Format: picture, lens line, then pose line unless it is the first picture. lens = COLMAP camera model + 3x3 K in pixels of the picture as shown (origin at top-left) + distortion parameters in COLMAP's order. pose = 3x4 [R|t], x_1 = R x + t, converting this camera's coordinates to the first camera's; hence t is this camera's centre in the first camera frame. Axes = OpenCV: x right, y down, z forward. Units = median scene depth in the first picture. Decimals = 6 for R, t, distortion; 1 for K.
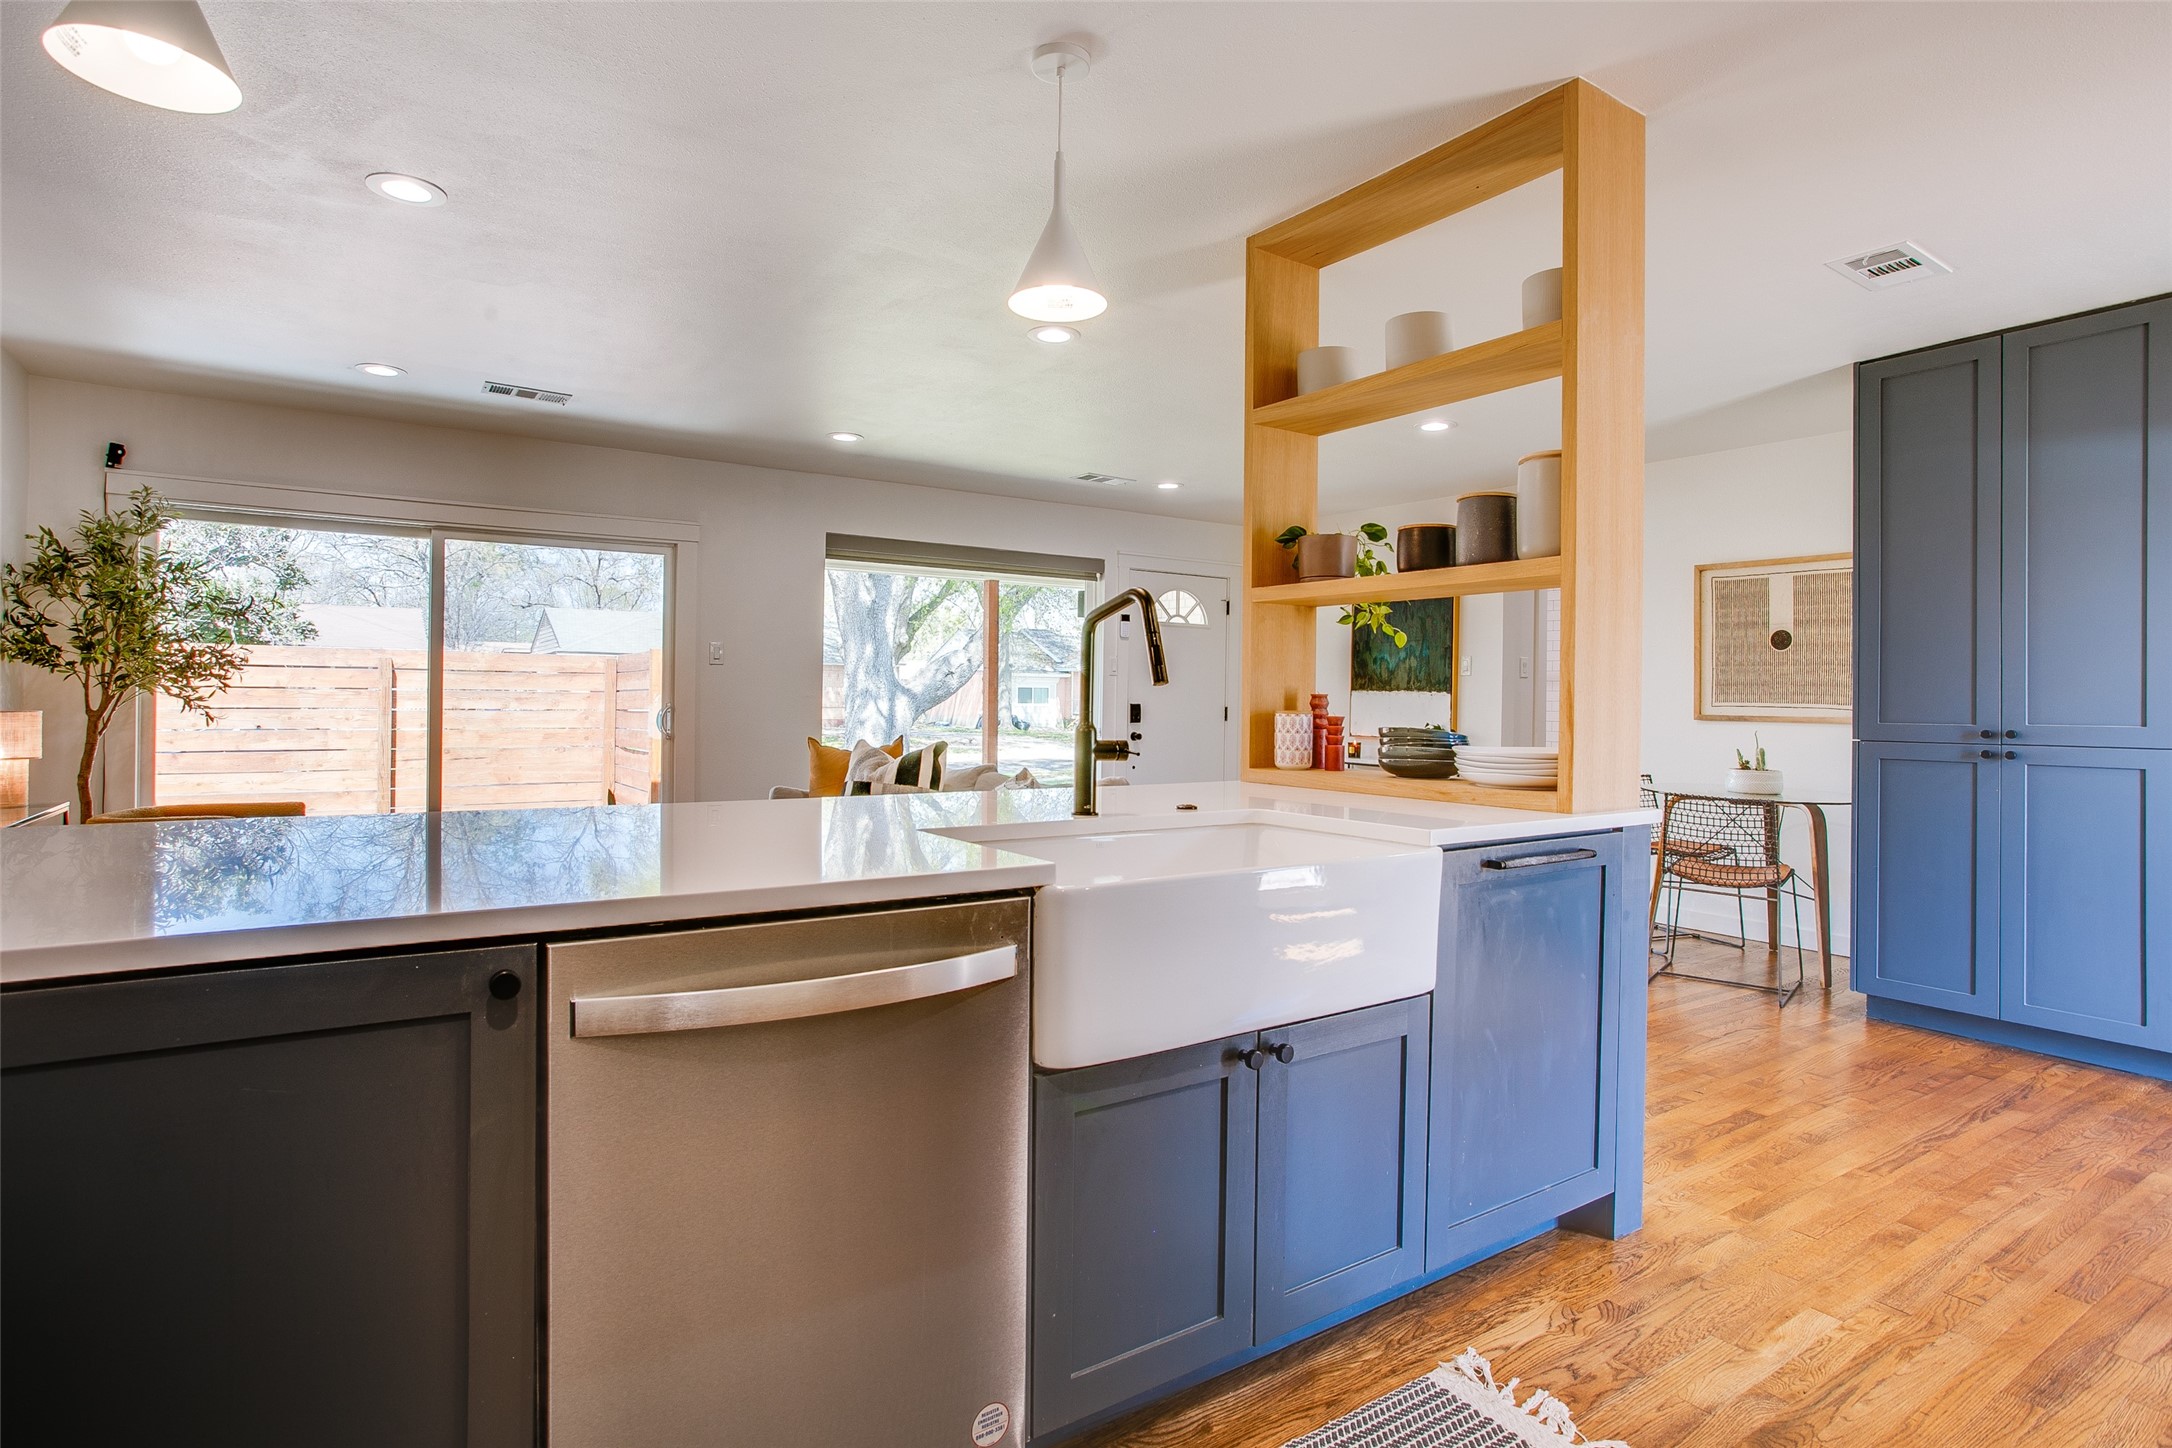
lens RADIAL K [[1111.1, 0, 1041.8], [0, 1111.1, 688.7], [0, 0, 1]] dist [-0.058084, 0.028451]
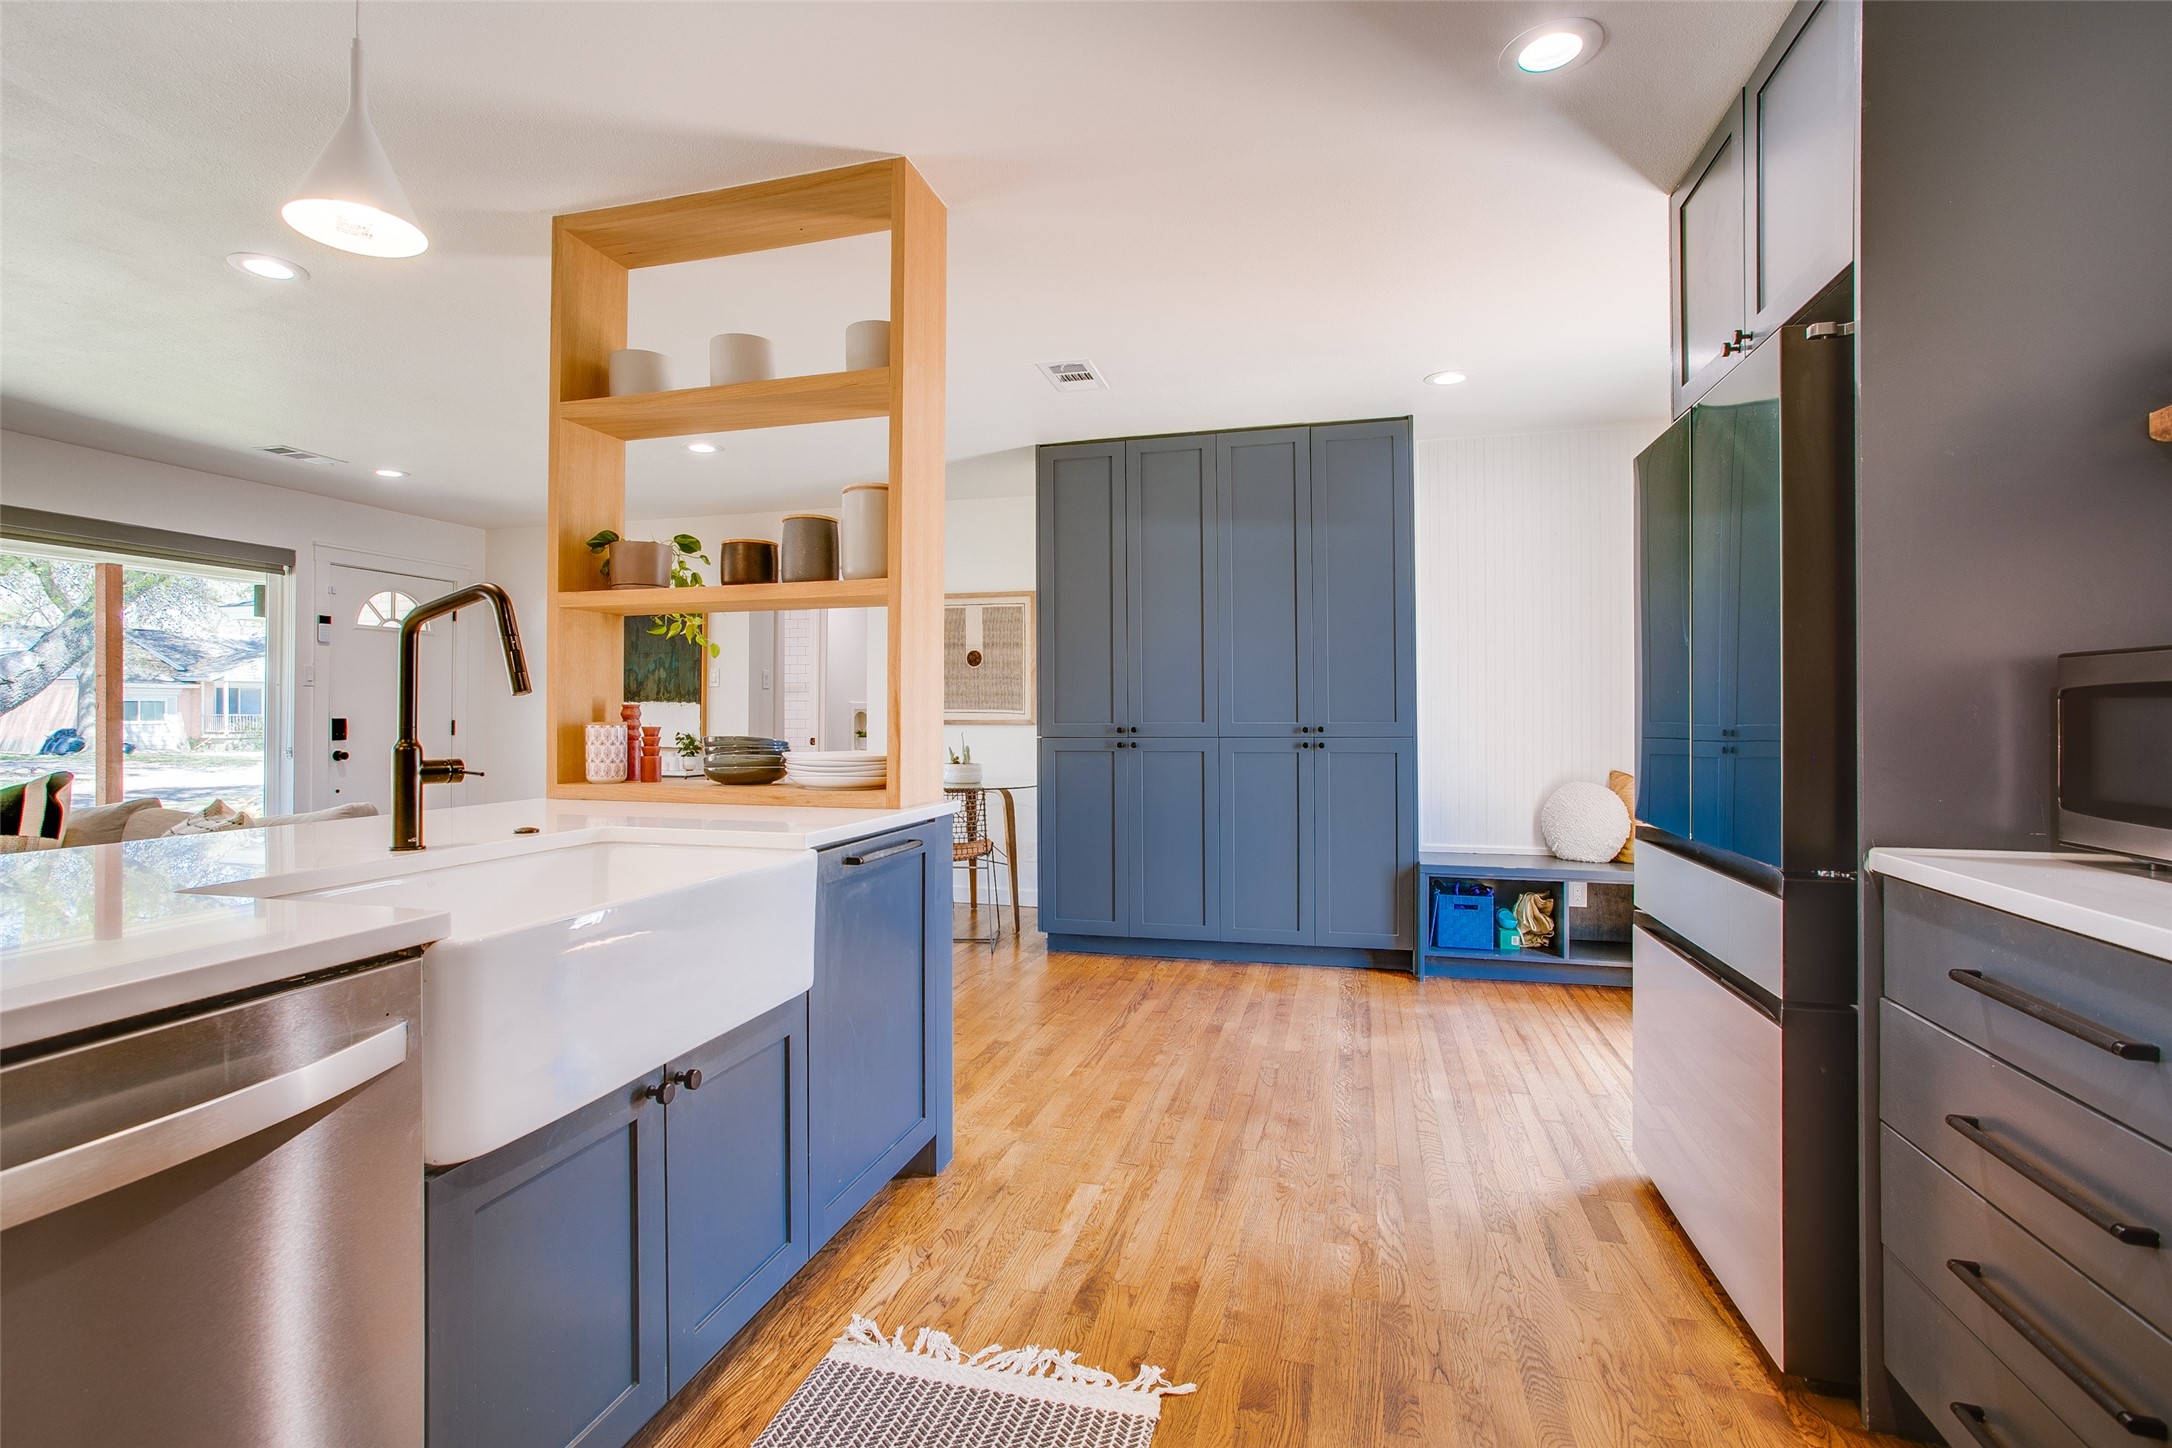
lens RADIAL K [[1049.6, 0, 1050.7], [0, 1049.6, 699.0], [0, 0, 1]] dist [-0.061172, 0.043269]
pose [[0.750849, -0.004561, 0.660458, -0.088501], [0.005150, 0.999986, 0.001052, 0.000953], [-0.660454, 0.002611, 0.750862, 0.075773]]
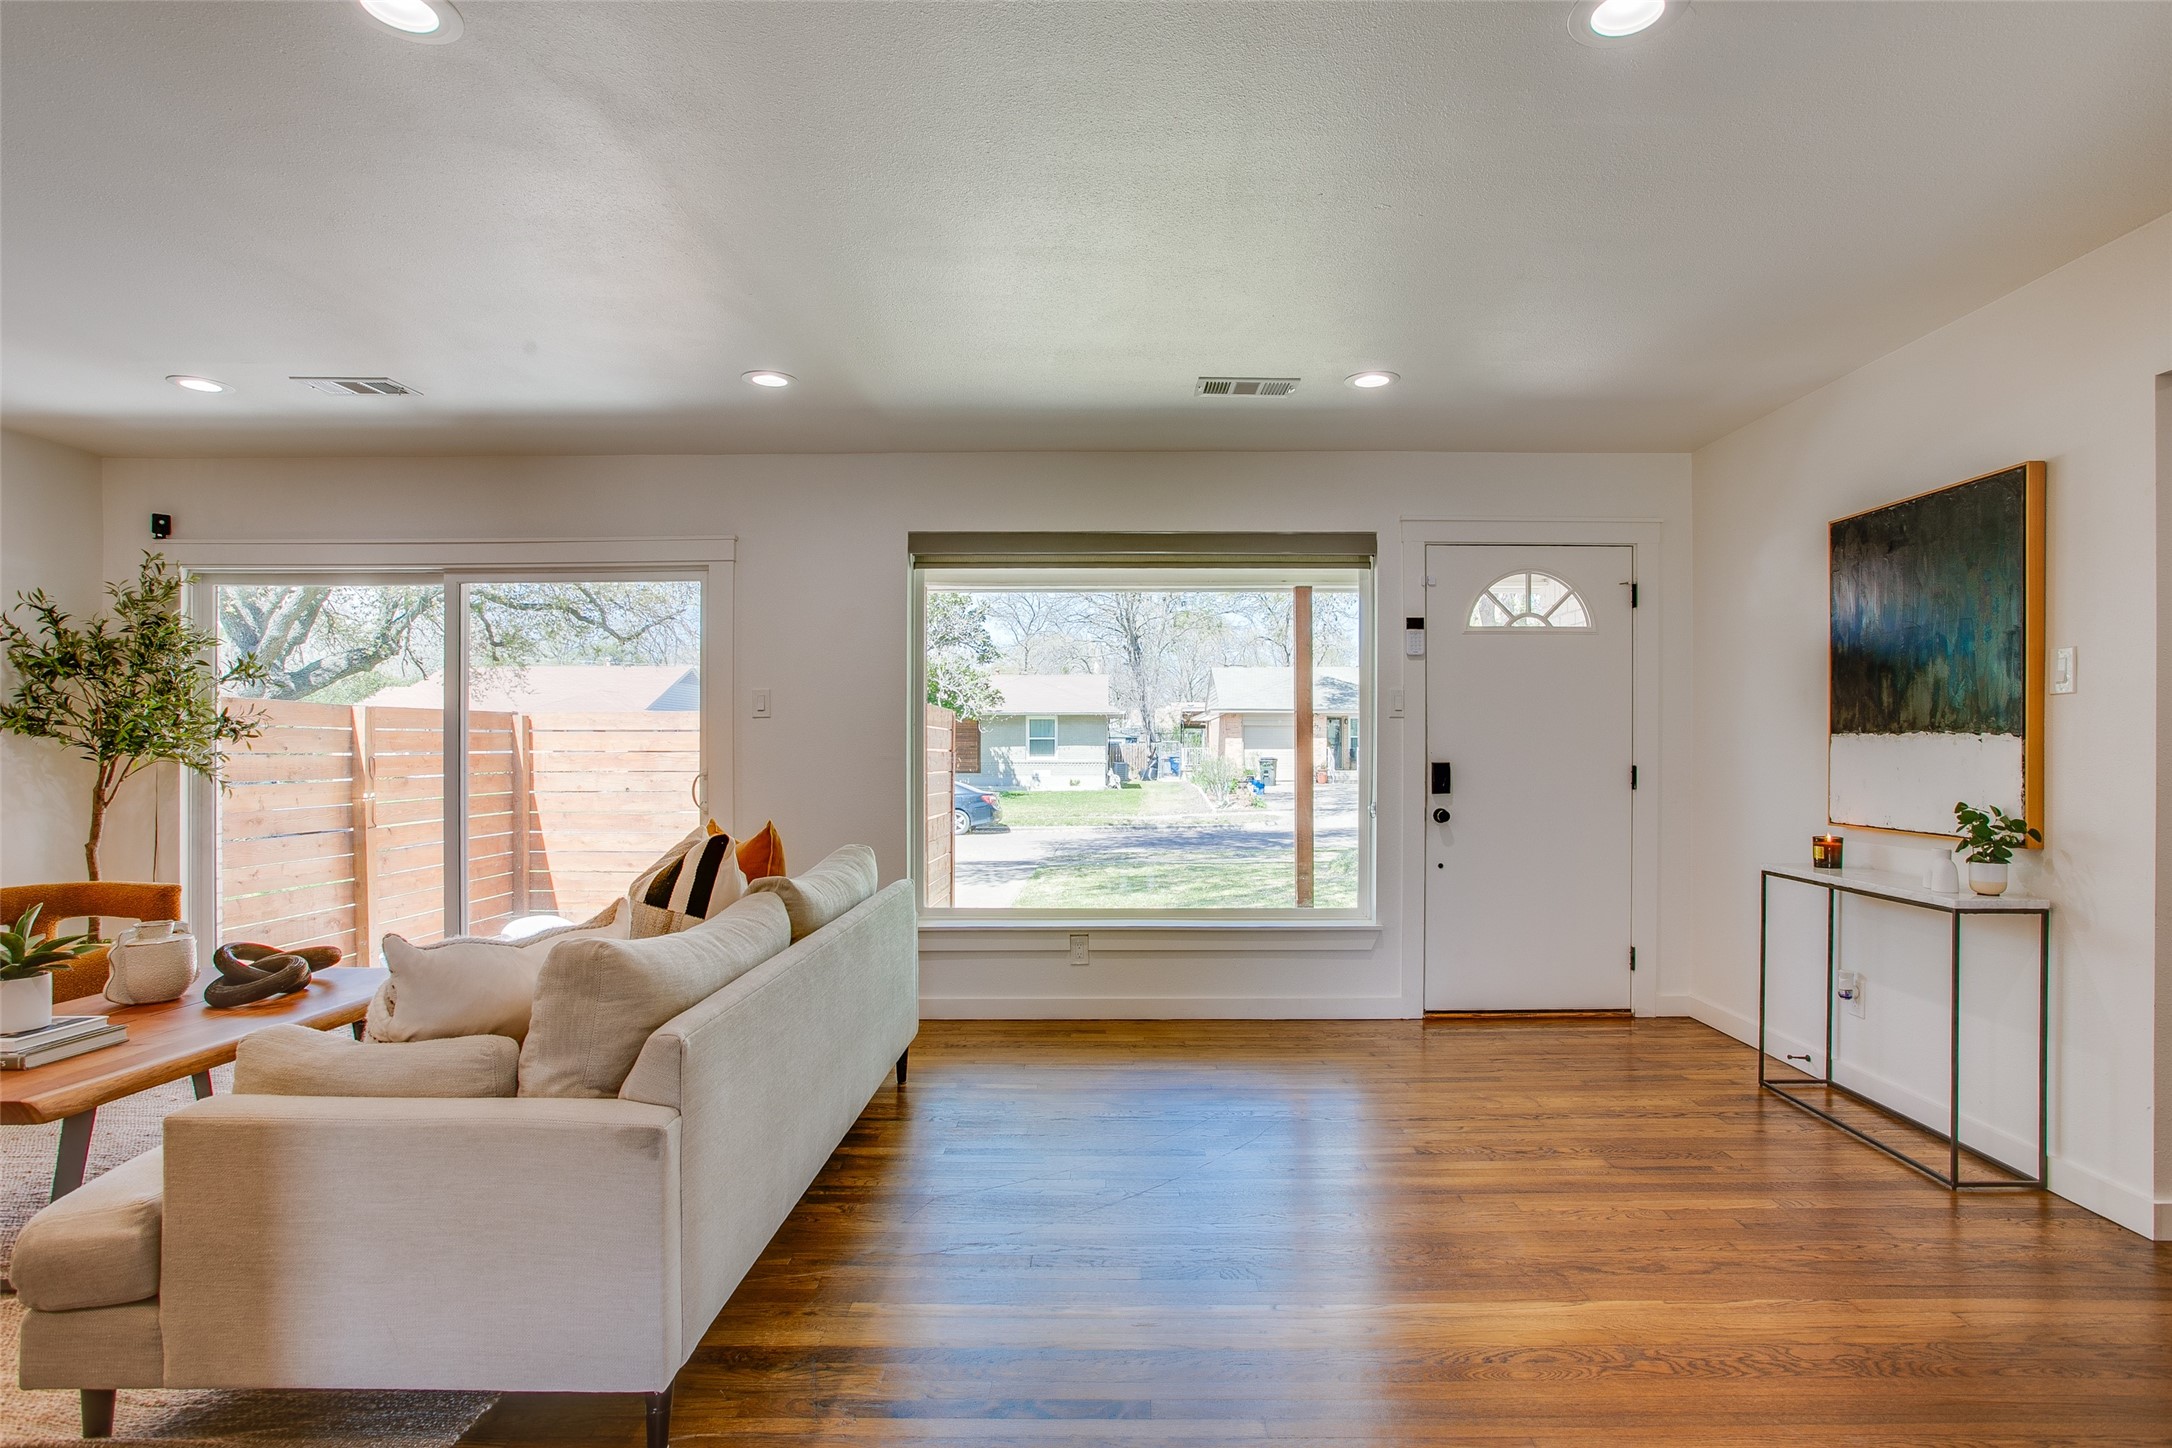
lens RADIAL K [[1111.1, 0, 1041.8], [0, 1111.1, 688.7], [0, 0, 1]] dist [-0.058084, 0.028451]
pose [[0.832956, -0.040706, -0.551840, 0.707322], [0.014251, 0.998538, -0.052146, 0.004850], [0.553156, 0.035571, 0.832318, 1.114072]]
